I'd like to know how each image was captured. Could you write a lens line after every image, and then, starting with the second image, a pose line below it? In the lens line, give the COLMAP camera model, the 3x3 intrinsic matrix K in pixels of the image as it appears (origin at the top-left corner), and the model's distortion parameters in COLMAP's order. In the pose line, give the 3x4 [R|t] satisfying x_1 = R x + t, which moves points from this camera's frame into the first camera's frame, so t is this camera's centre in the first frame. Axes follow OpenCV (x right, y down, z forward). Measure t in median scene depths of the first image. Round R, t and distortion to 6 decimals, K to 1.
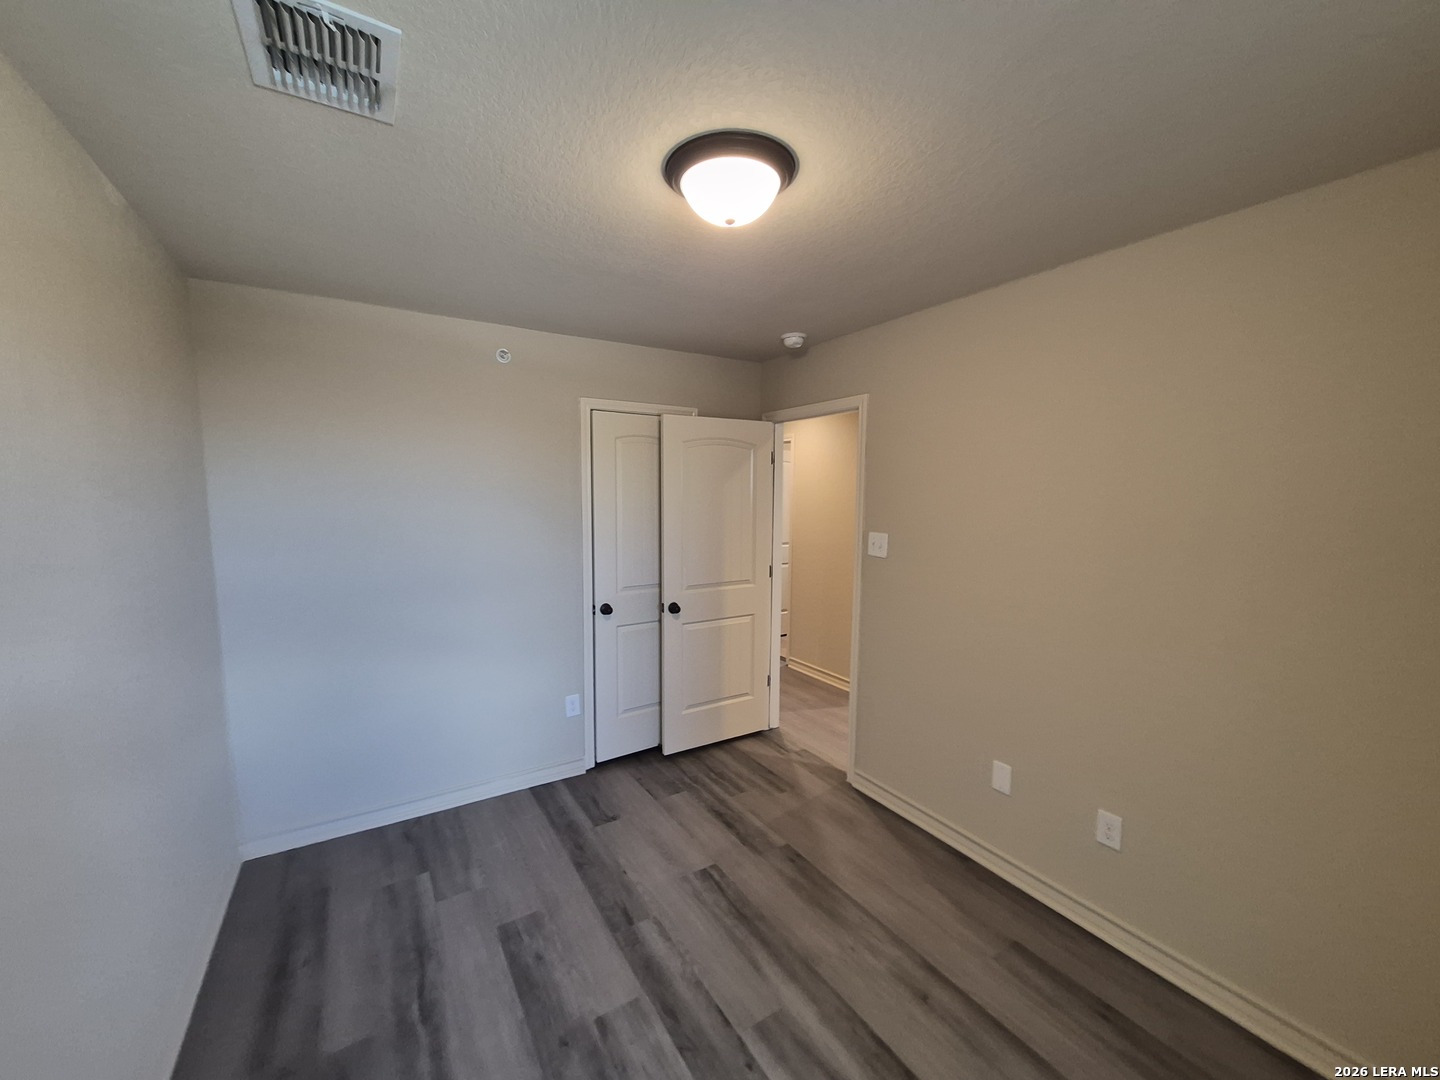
lens RADIAL K [[565.0, 0, 711.7], [0, 565.0, 545.8], [0, 0, 1]] dist [0.004562, -0.000334]
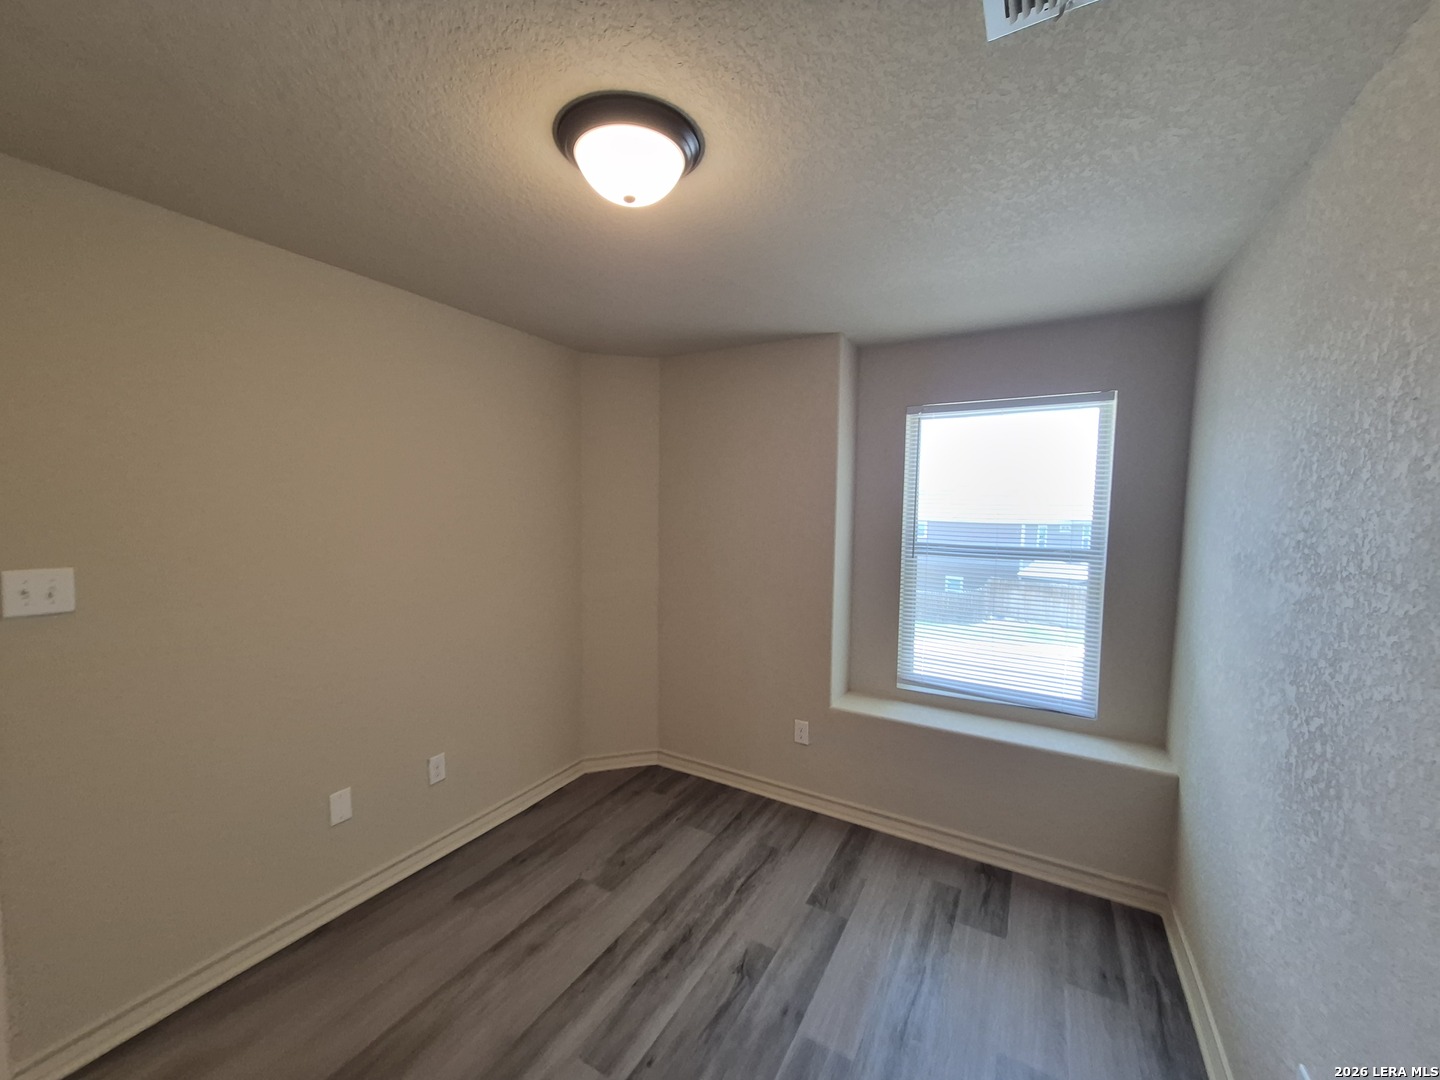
lens RADIAL K [[565.0, 0, 711.7], [0, 565.0, 545.8], [0, 0, 1]] dist [0.004562, -0.000334]
pose [[-0.459478, -0.077153, 0.884832, -0.737079], [0.080974, 0.988433, 0.128234, -0.100096], [-0.884490, 0.130569, -0.447916, 1.131528]]
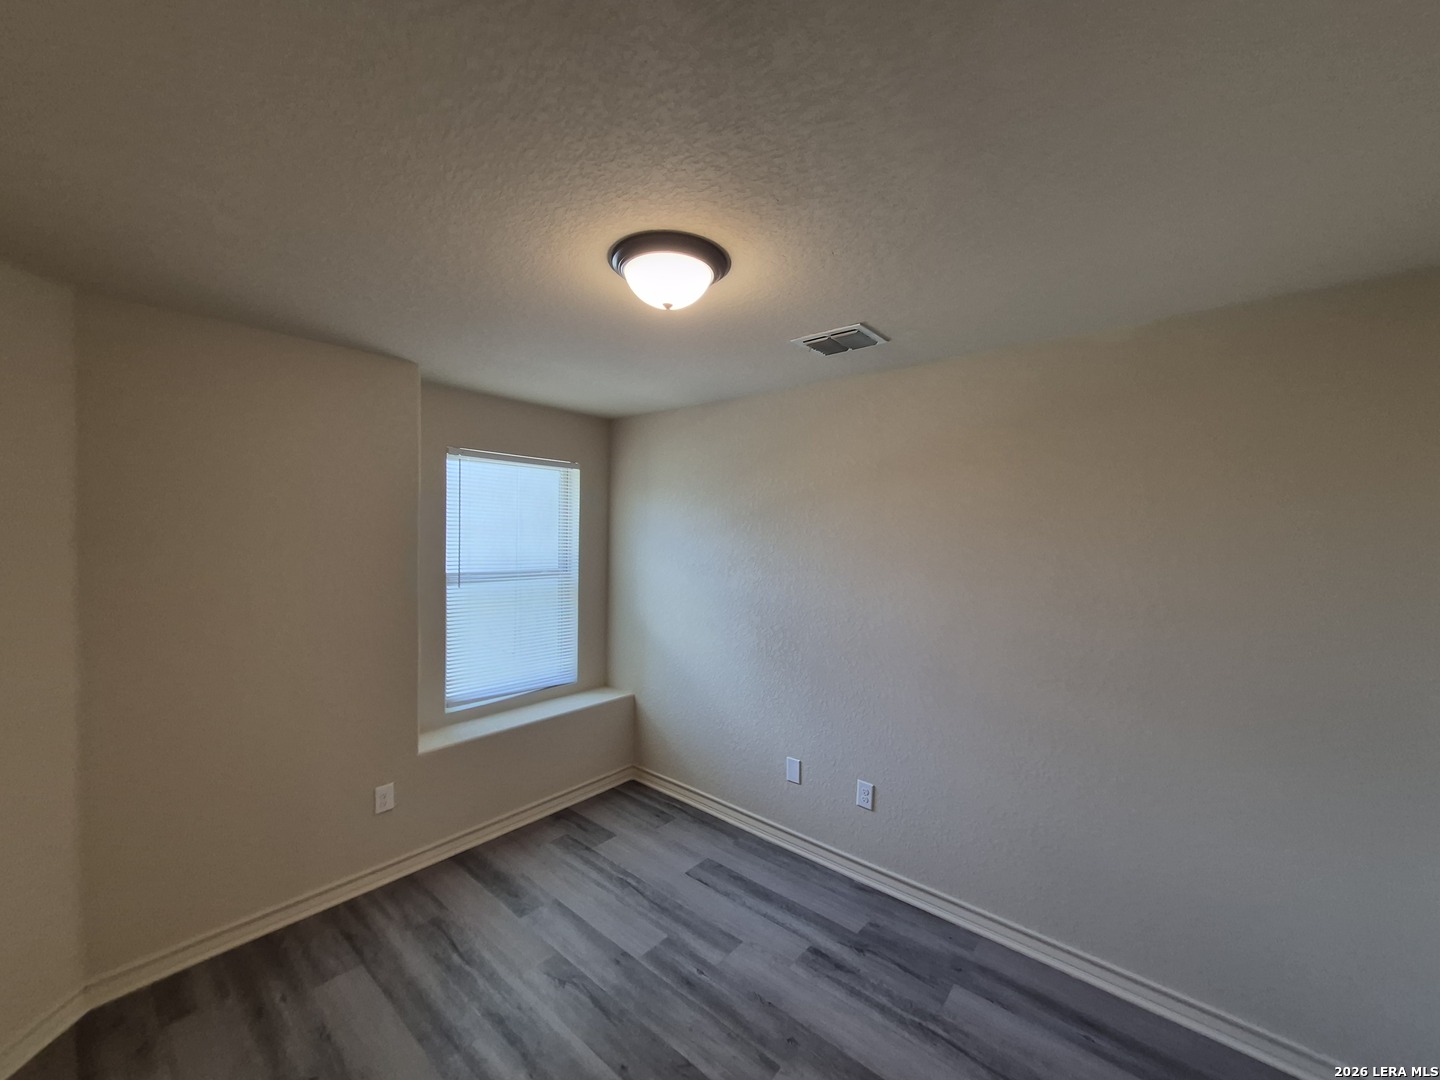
lens RADIAL K [[565.0, 0, 711.7], [0, 565.0, 545.8], [0, 0, 1]] dist [0.004562, -0.000334]
pose [[-0.954946, -0.018607, -0.296195, 0.224740], [-0.058257, 0.990368, 0.125608, -0.204373], [0.291005, 0.137205, -0.946832, 1.780014]]
